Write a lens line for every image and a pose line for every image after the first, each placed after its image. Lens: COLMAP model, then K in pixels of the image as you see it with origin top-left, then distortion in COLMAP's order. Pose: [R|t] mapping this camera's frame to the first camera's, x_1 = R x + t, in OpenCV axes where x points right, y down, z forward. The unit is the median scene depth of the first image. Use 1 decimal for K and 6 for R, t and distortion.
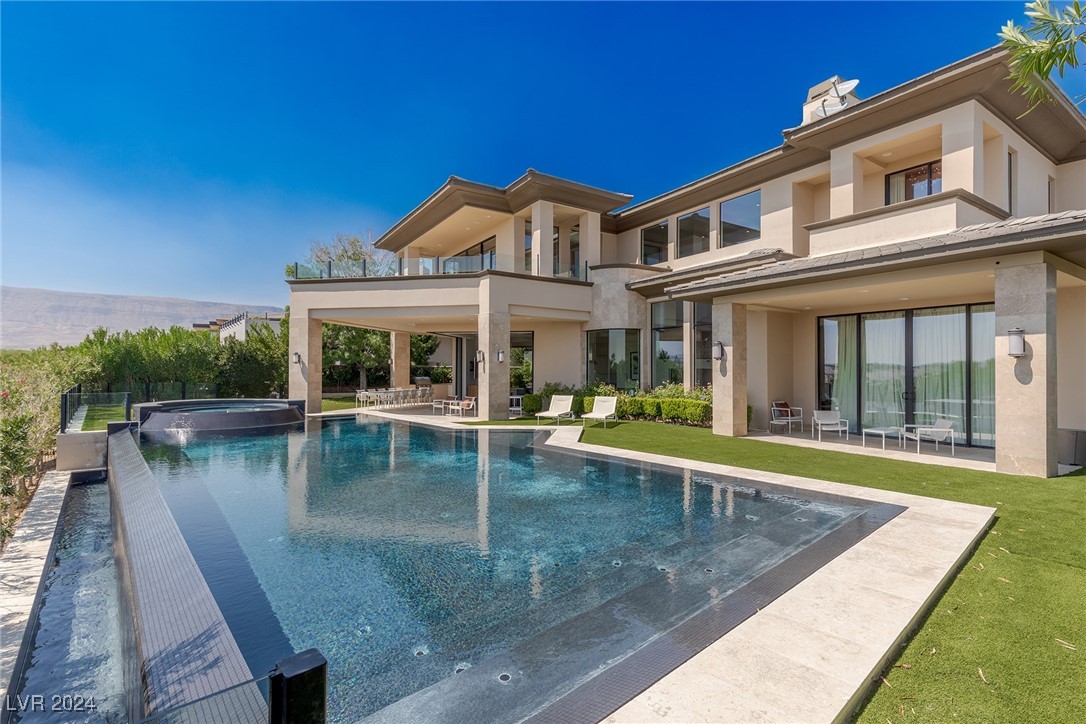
lens RADIAL K [[499.0, 0, 545.0], [0, 499.0, 361.9], [0, 0, 1]] dist [0.001122, 0.000005]
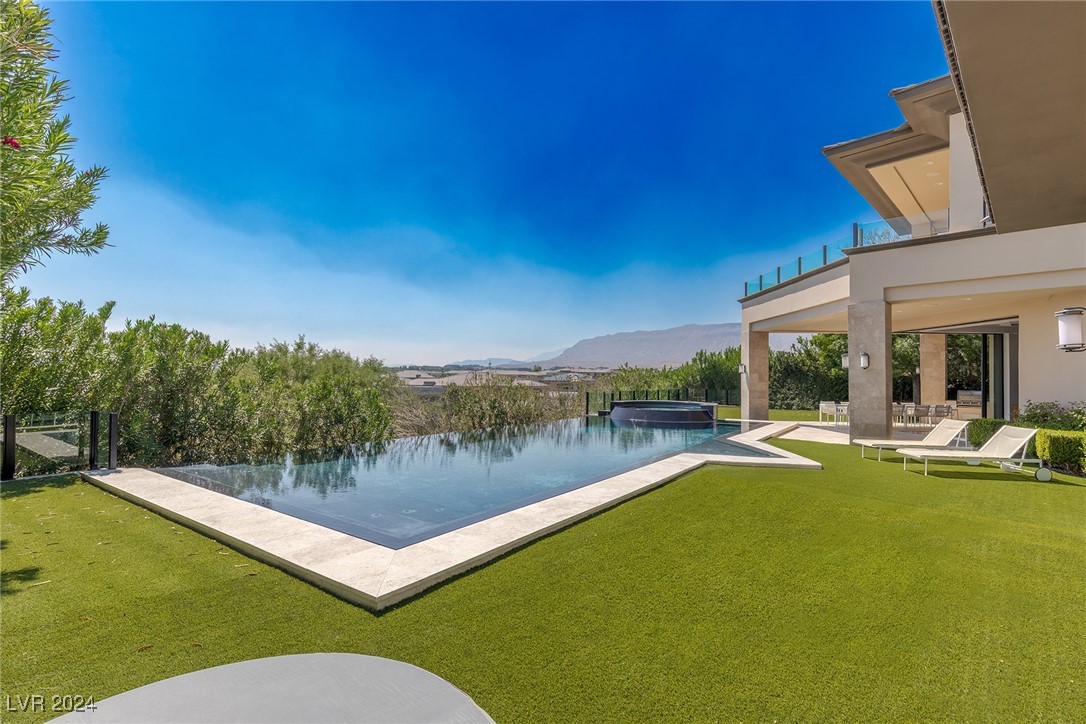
lens RADIAL K [[499.0, 0, 545.0], [0, 499.0, 361.9], [0, 0, 1]] dist [0.001122, 0.000005]
pose [[0.212728, -0.033556, -0.976535, 0.482046], [0.005187, 0.999435, -0.033213, 0.011628], [0.977098, 0.002000, 0.212782, 0.338773]]
